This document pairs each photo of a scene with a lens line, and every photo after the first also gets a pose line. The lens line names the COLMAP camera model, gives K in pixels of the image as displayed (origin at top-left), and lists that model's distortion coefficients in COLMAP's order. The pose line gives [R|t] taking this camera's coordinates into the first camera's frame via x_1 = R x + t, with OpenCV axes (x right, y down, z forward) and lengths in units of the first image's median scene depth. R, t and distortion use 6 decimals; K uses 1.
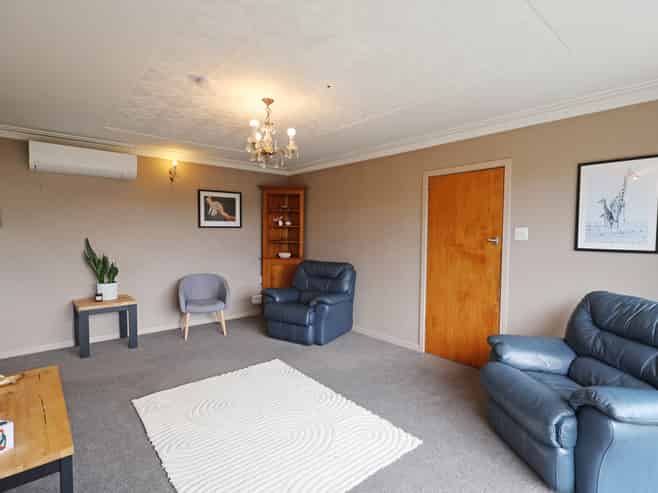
lens RADIAL K [[339.1, 0, 329.0], [0, 339.1, 246.5], [0, 0, 1]] dist [0.000804, 0.000421]
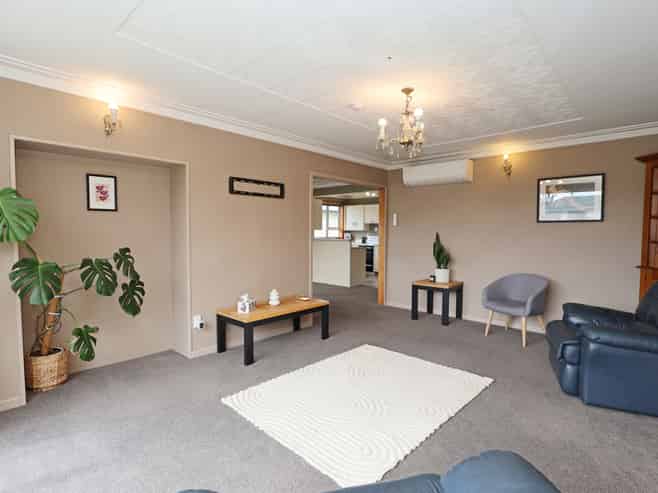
lens RADIAL K [[339.1, 0, 329.0], [0, 339.1, 246.5], [0, 0, 1]] dist [0.000804, 0.000421]
pose [[0.122066, 0.040500, -0.991695, 0.566951], [-0.051017, 0.998102, 0.034482, 0.005066], [0.991210, 0.046384, 0.123900, 0.474490]]
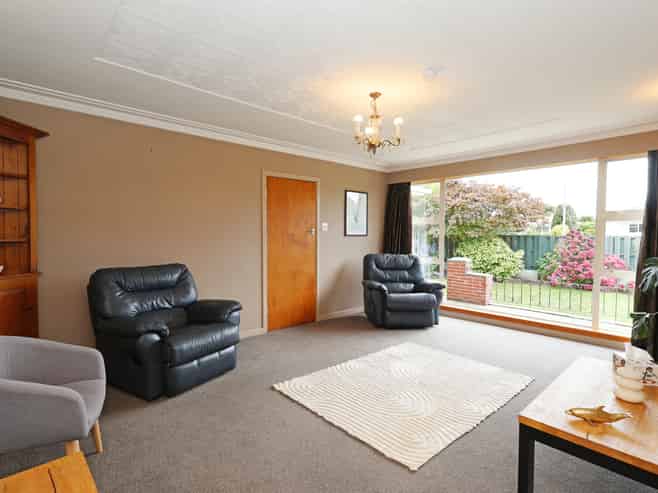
lens RADIAL K [[348.9, 0, 329.0], [0, 348.9, 246.5], [0, 0, 1]] dist [-0.000548, 0.000031]
pose [[-0.020640, -0.047767, 0.998645, -0.884069], [0.035571, 0.998191, 0.048481, -0.019885], [-0.999154, 0.036523, -0.018903, 0.831659]]
